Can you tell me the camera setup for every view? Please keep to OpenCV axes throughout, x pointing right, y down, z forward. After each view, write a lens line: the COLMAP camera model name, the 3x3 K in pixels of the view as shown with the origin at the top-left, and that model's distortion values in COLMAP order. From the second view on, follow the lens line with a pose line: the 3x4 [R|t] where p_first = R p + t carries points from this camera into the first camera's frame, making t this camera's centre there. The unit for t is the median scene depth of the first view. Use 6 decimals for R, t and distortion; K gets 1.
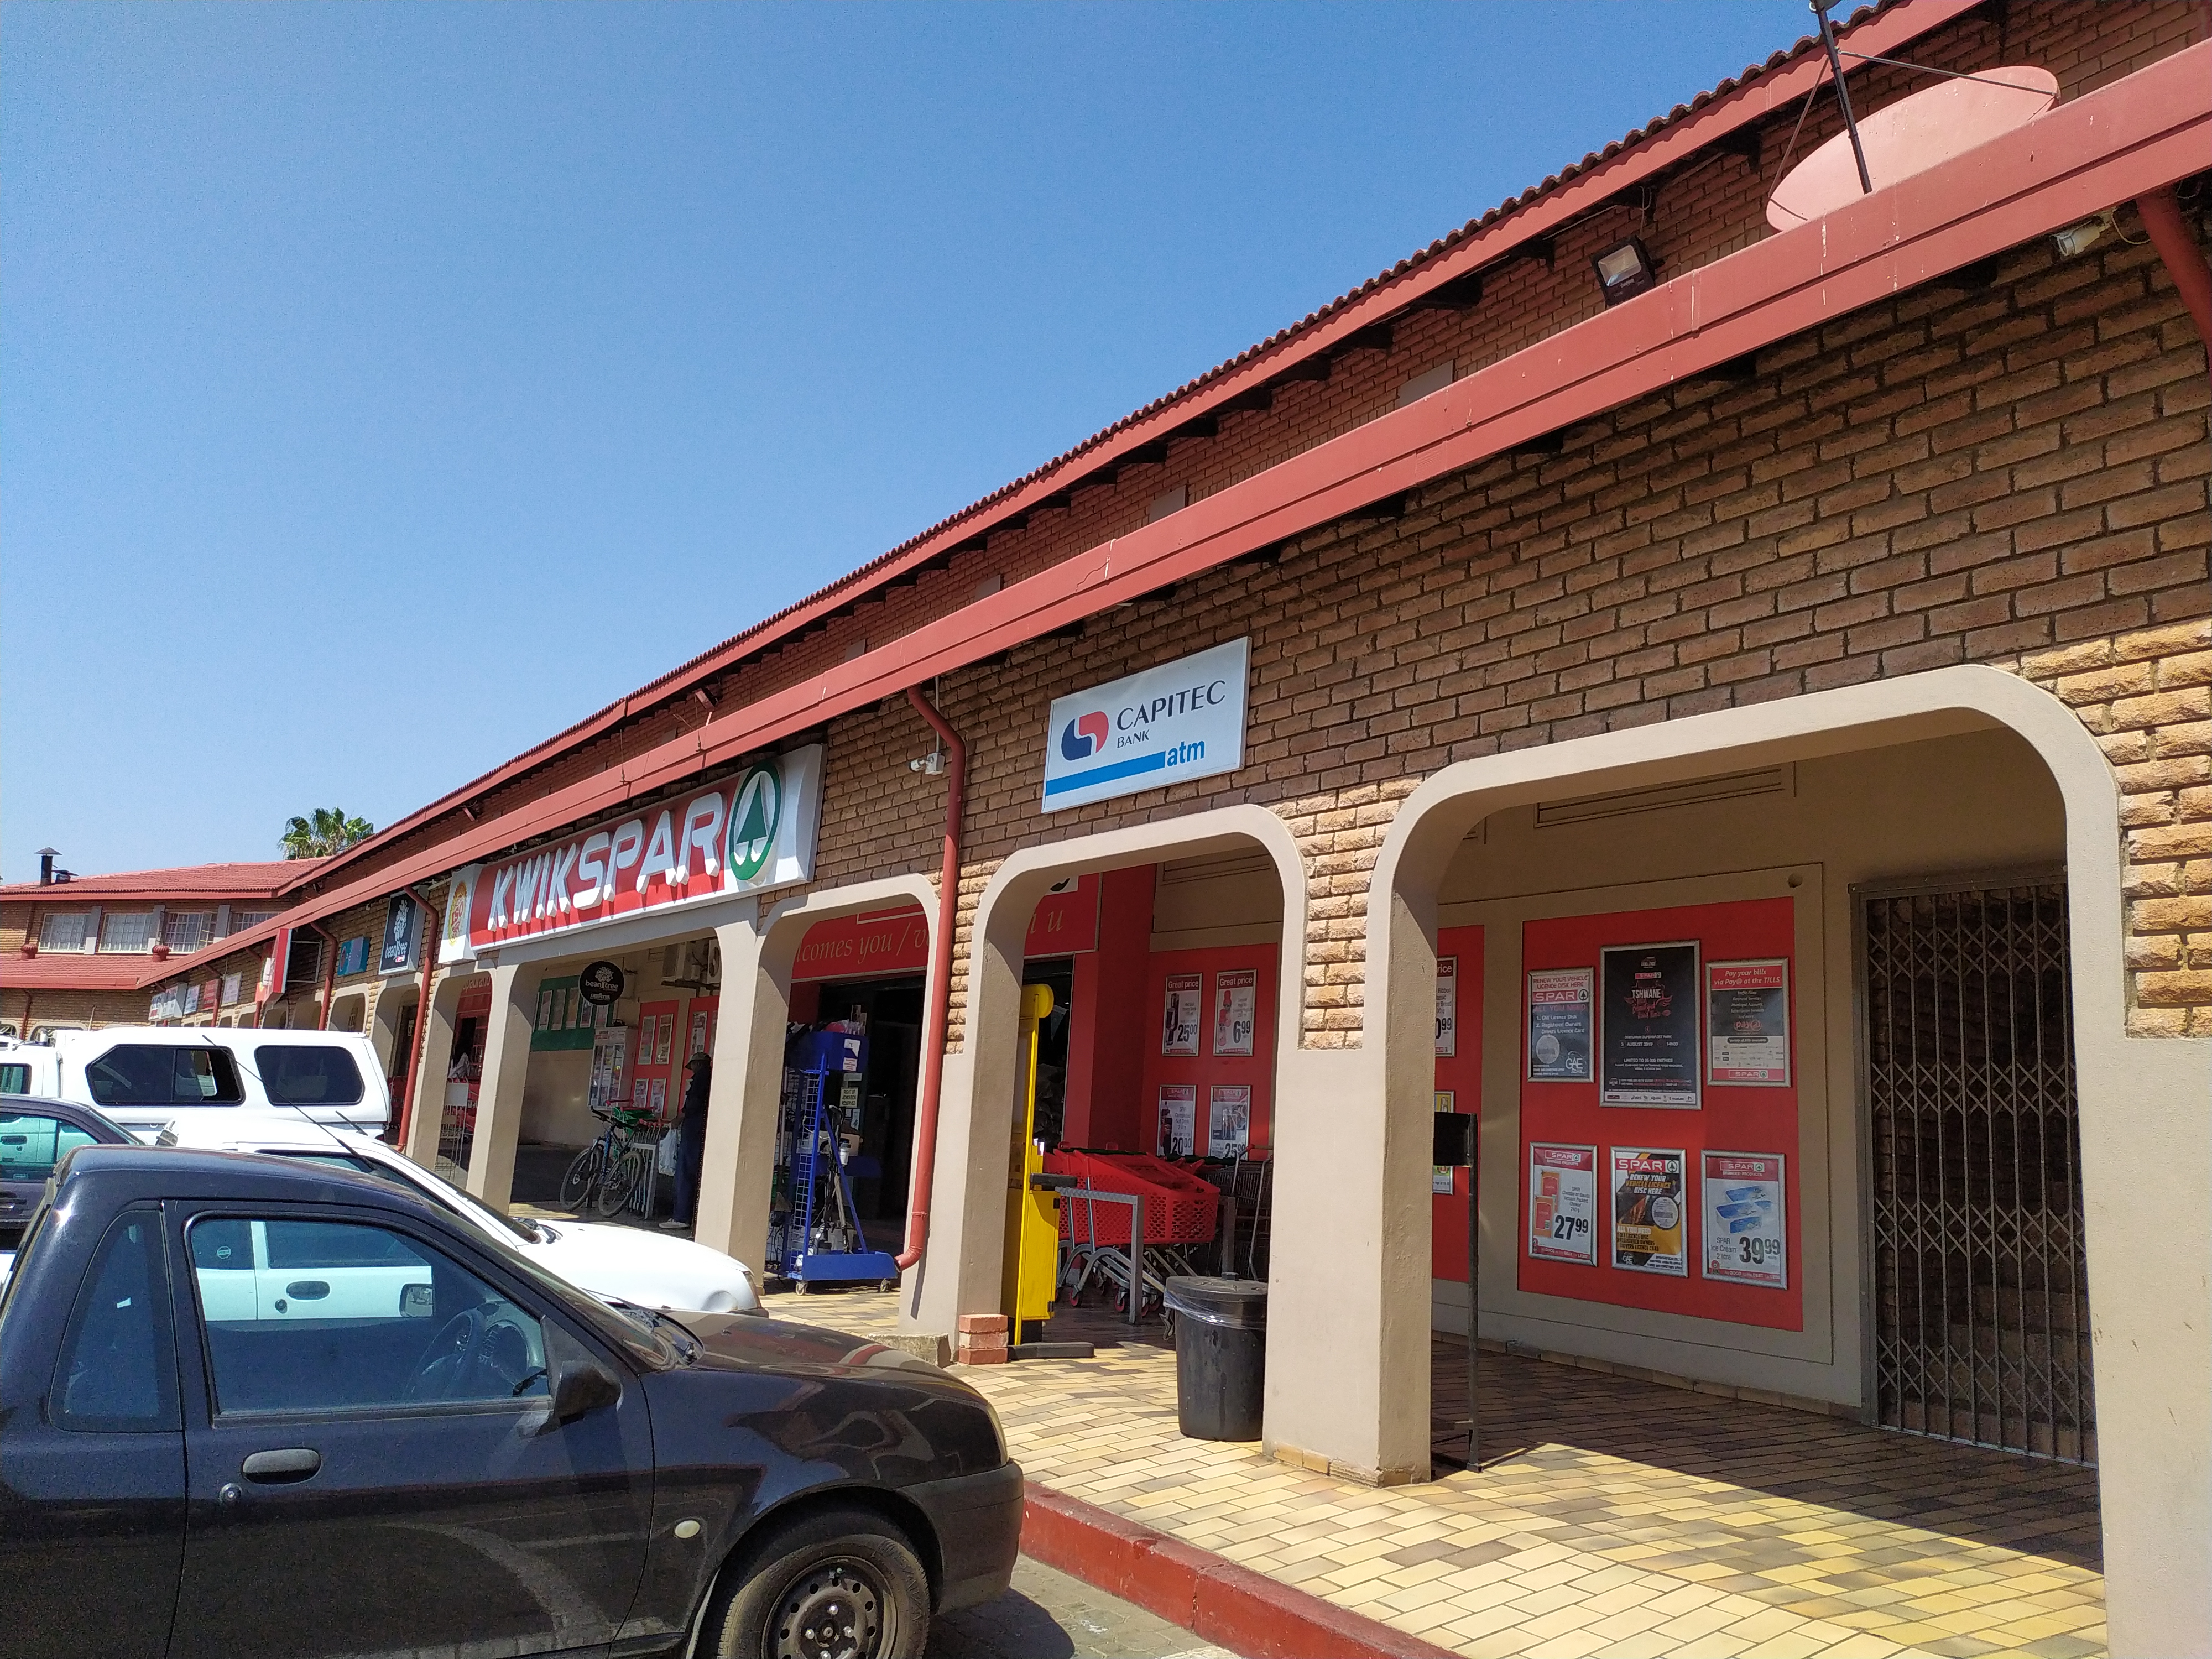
lens RADIAL K [[1633.6, 0, 1106.0], [0, 1633.6, 829.5], [0, 0, 1]] dist [0.001539, -0.000234]
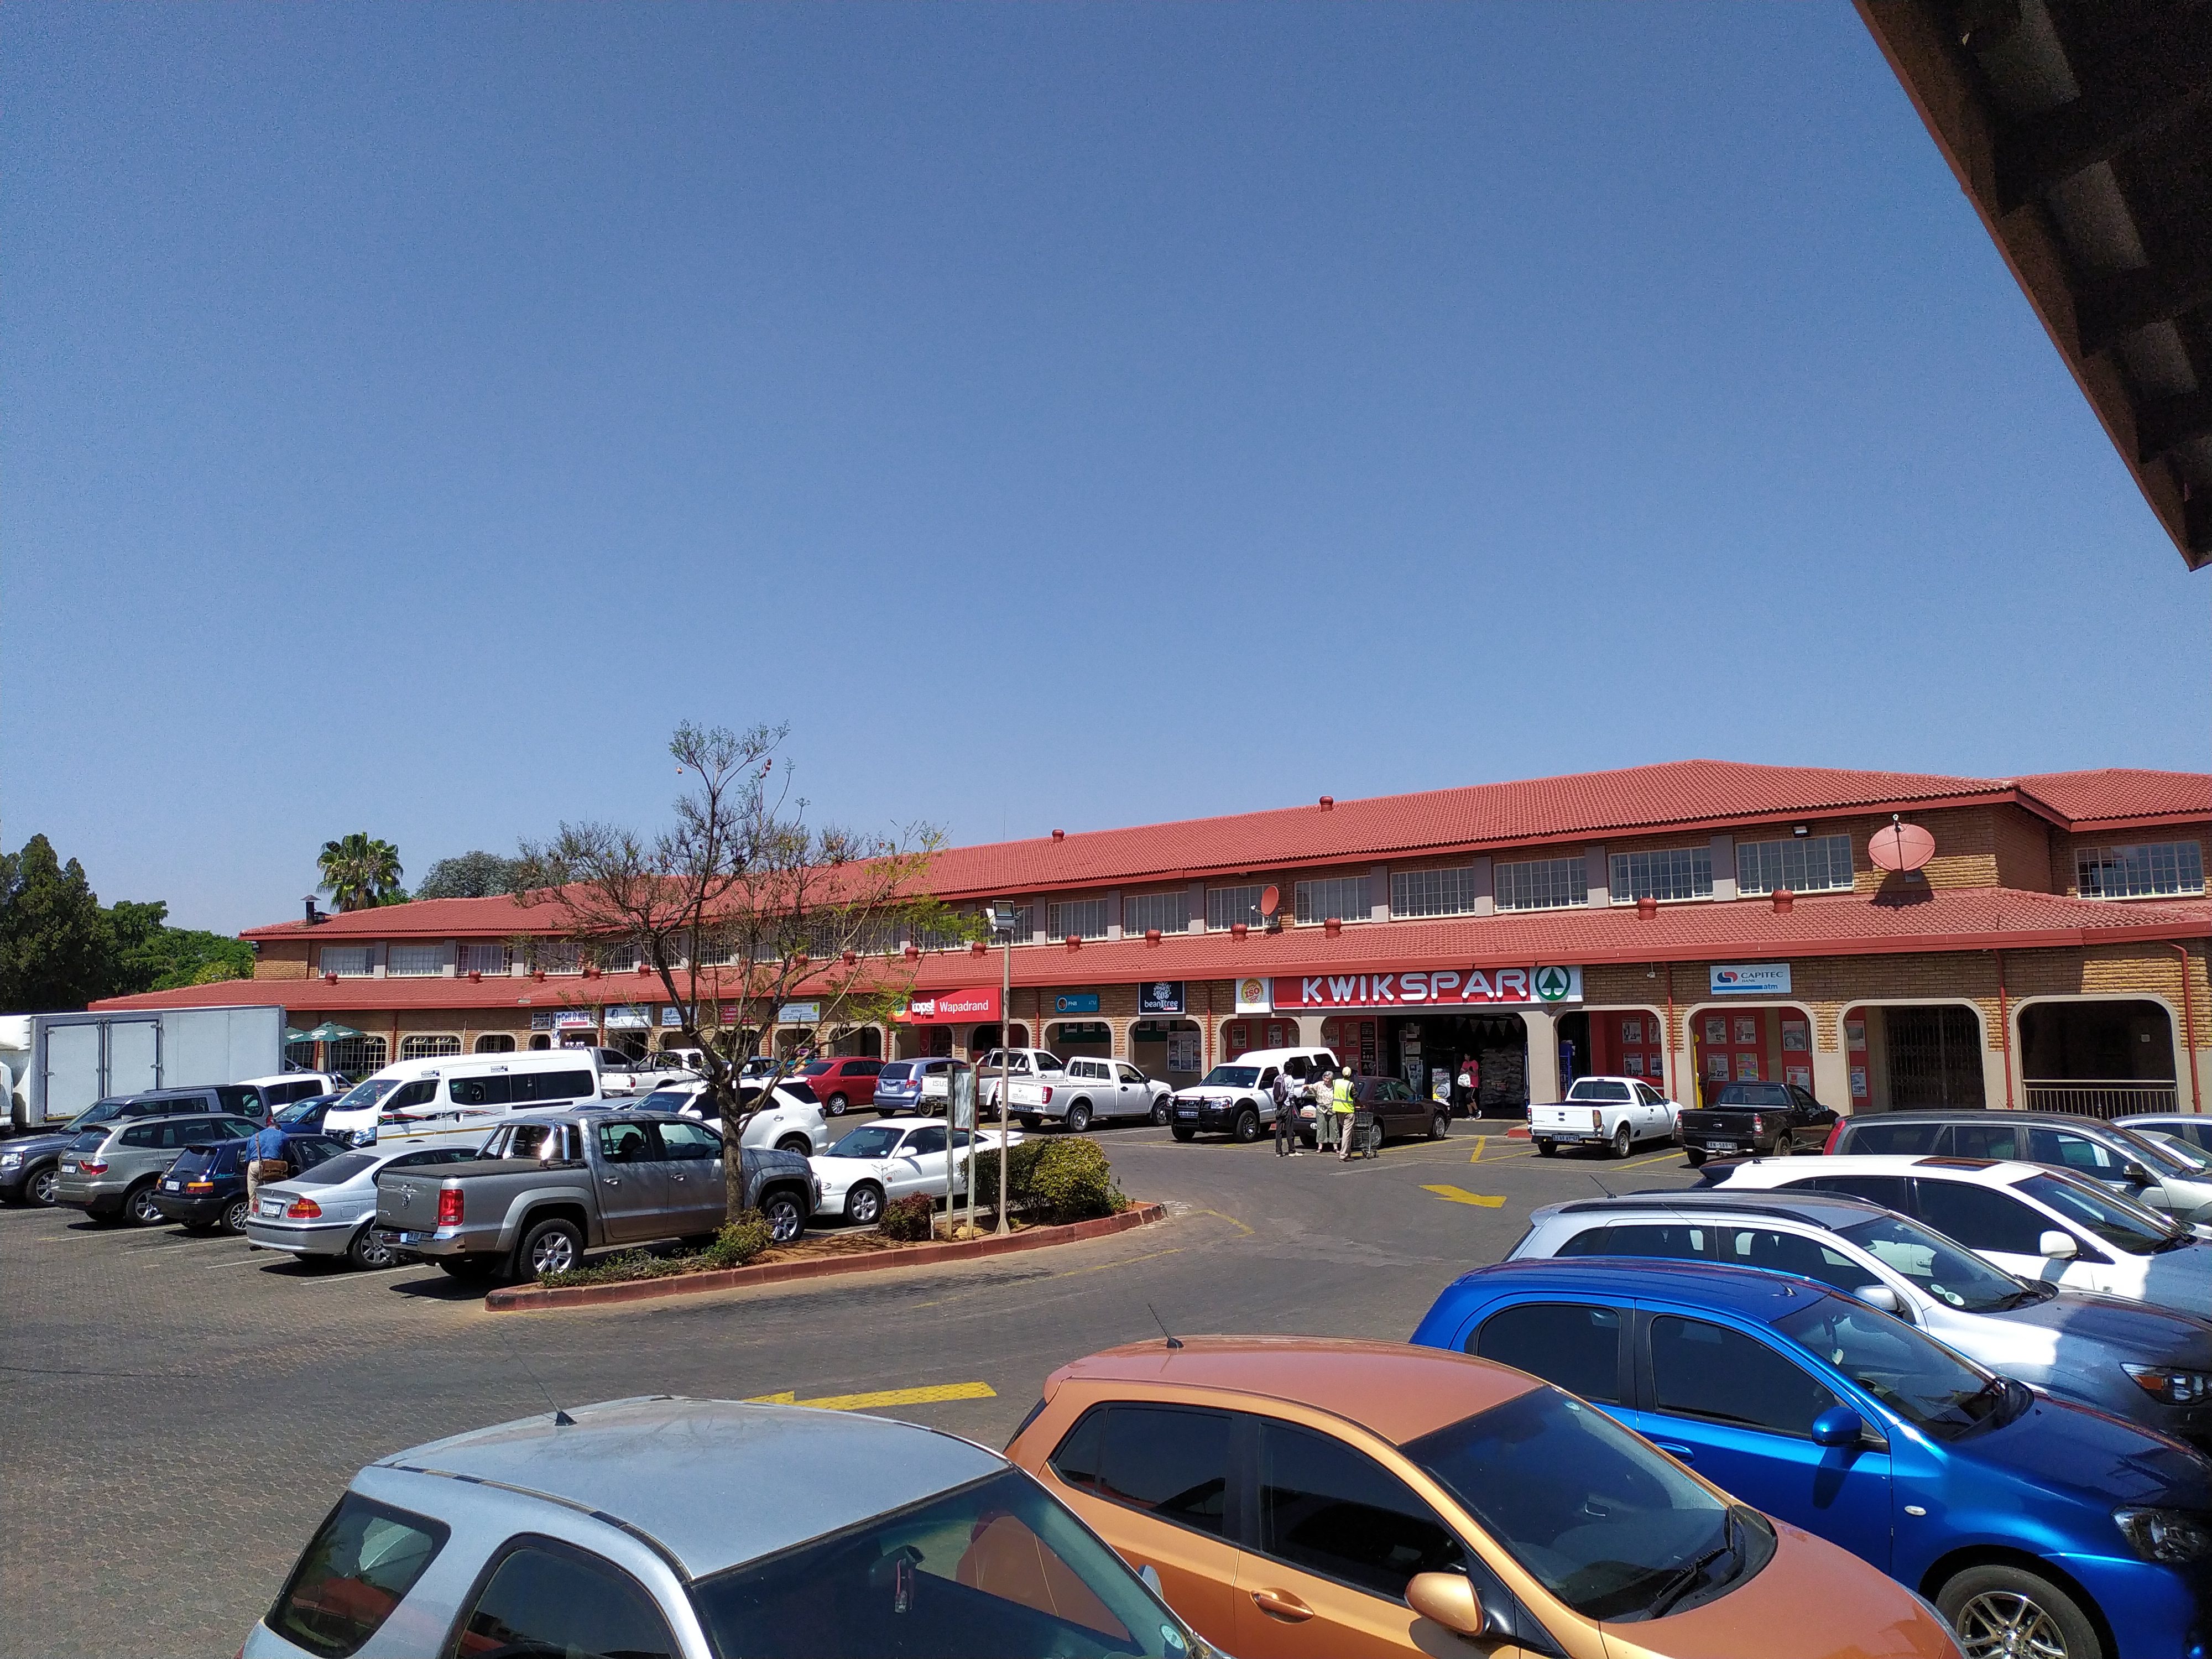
lens RADIAL K [[1647.5, 0, 1106.0], [0, 1647.5, 829.5], [0, 0, 1]] dist [0.033092, 0.000198]
pose [[0.961820, -0.020813, 0.272892, -1.980645], [0.007244, 0.998691, 0.050638, -0.485963], [-0.273588, -0.046728, 0.960711, -1.928694]]
